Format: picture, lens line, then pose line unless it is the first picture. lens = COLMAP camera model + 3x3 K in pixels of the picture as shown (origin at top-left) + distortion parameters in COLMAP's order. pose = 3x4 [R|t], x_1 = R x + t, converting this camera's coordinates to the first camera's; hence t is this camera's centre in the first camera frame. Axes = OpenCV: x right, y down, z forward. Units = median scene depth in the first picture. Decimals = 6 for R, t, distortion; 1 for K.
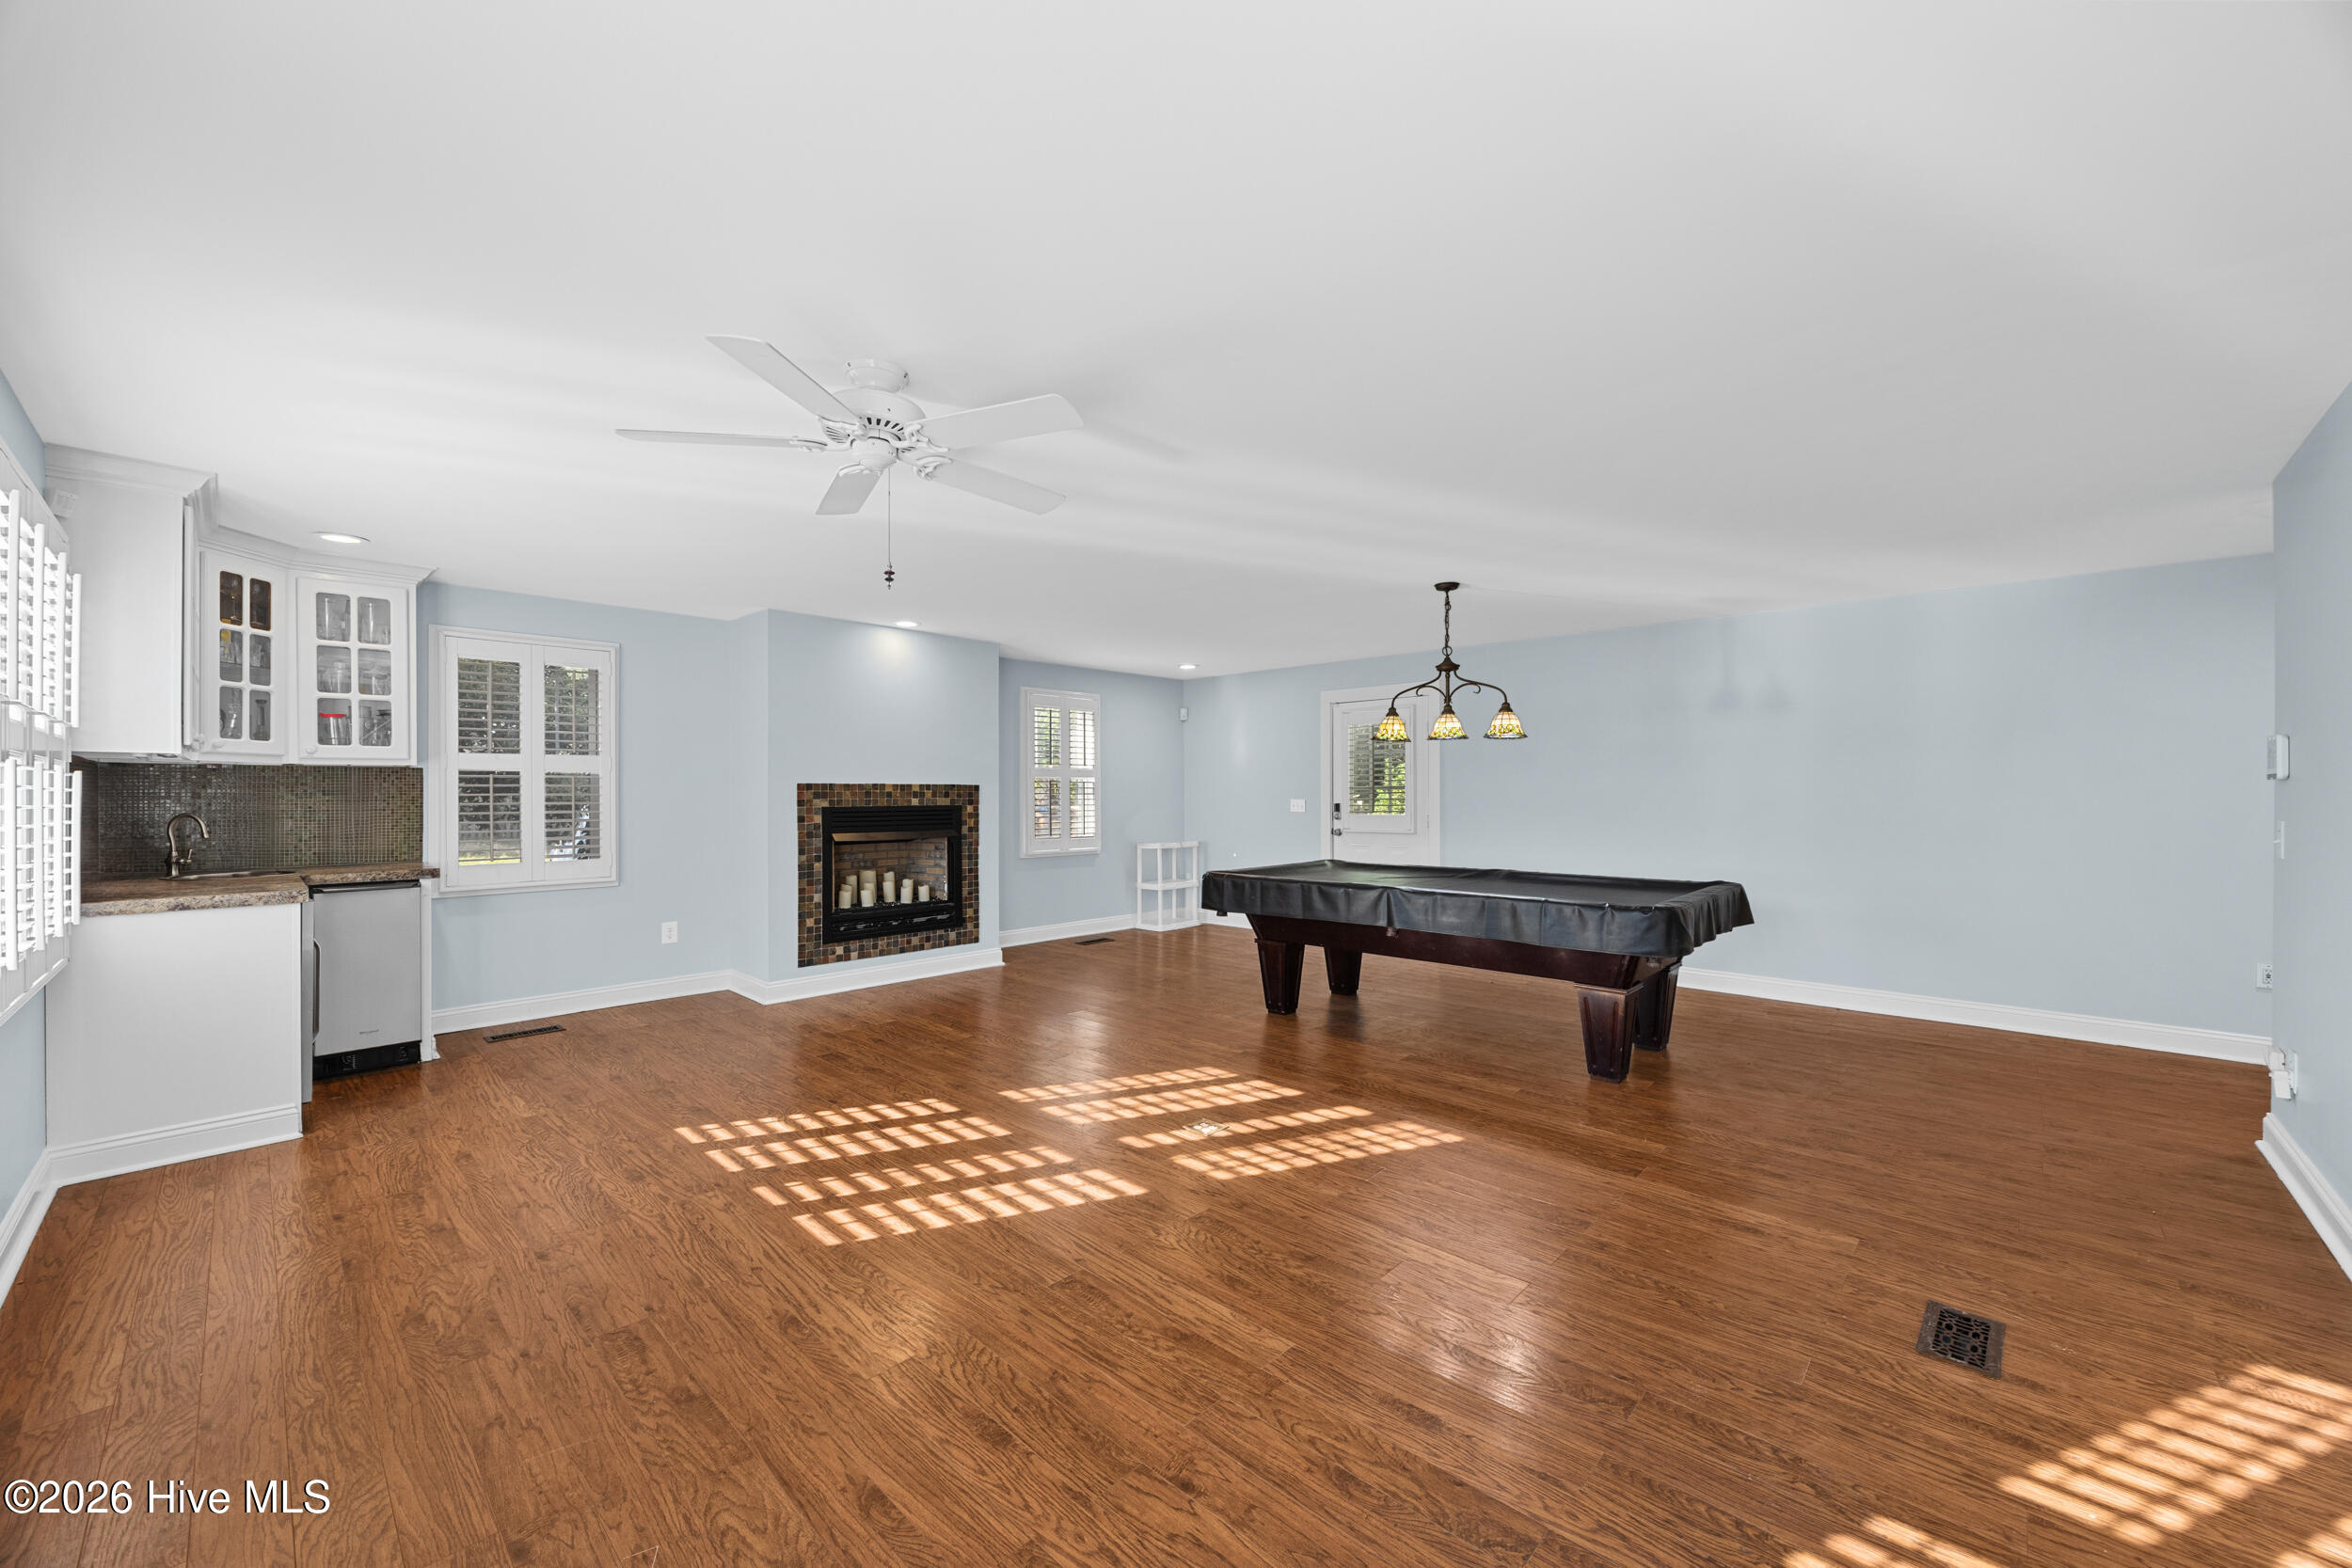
lens RADIAL K [[891.3, 0, 1170.2], [0, 891.3, 783.1], [0, 0, 1]] dist [0.005961, -0.000388]
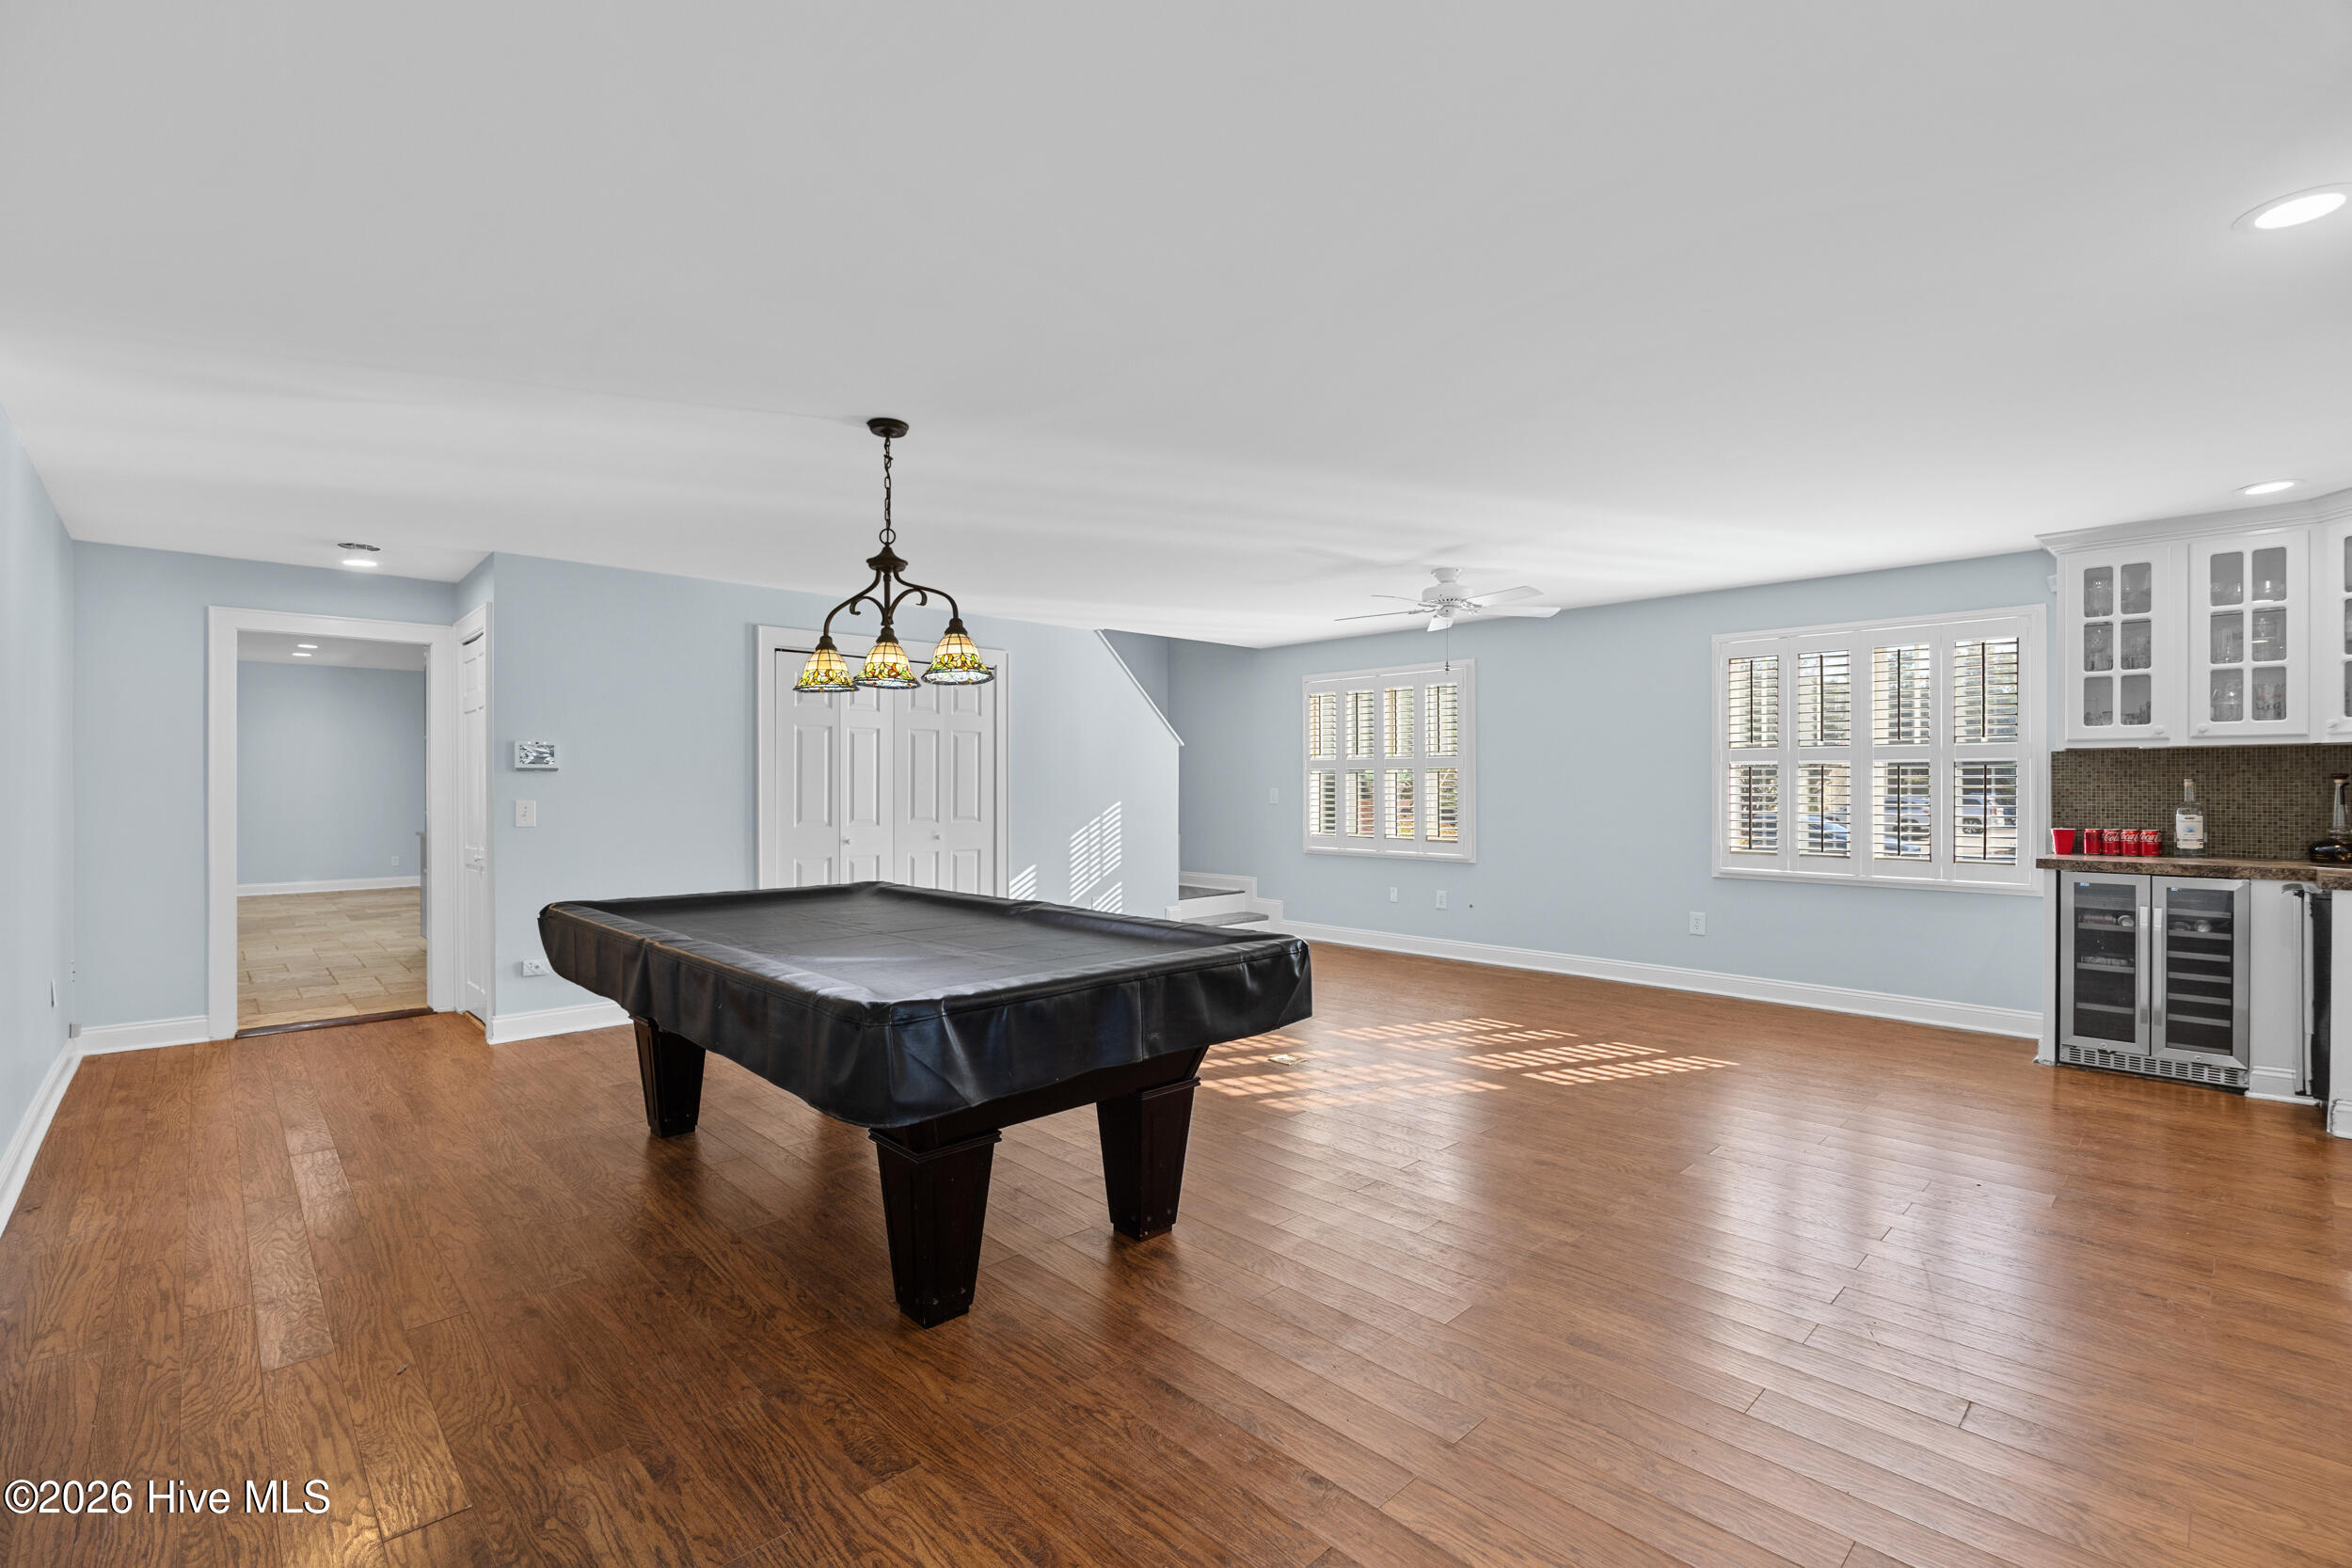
lens RADIAL K [[1052.8, 0, 1172.5], [0, 1052.8, 788.6], [0, 0, 1]] dist [-0.003698, -0.000039]
pose [[-0.999020, 0.005859, 0.043866, 0.108547], [0.005718, 0.999978, -0.003351, 0.020704], [-0.043885, -0.003097, -0.999032, 1.988839]]
